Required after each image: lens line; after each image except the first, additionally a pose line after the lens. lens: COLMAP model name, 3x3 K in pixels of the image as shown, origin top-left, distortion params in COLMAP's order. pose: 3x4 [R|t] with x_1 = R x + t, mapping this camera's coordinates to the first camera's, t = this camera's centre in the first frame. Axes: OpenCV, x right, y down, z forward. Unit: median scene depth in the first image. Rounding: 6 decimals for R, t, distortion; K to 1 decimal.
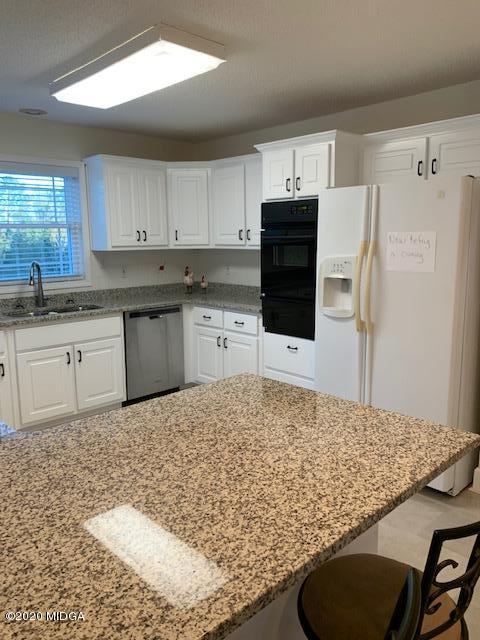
lens RADIAL K [[491.1, 0, 237.4], [0, 491.1, 318.4], [0, 0, 1]] dist [0.011092, -0.004410]
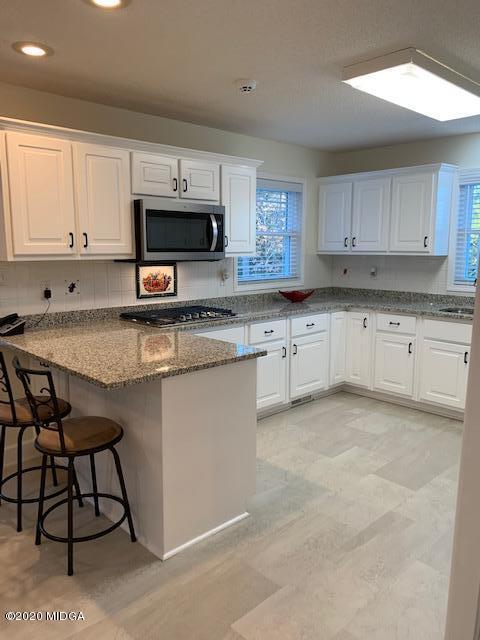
lens RADIAL K [[493.3, 0, 233.4], [0, 493.3, 321.5], [0, 0, 1]] dist [0.059587, -0.002413]
pose [[-0.008884, 0.166447, -0.986010, 0.646605], [-0.165402, 0.972222, 0.165609, -0.081403], [0.986186, 0.164560, 0.018894, 0.445037]]
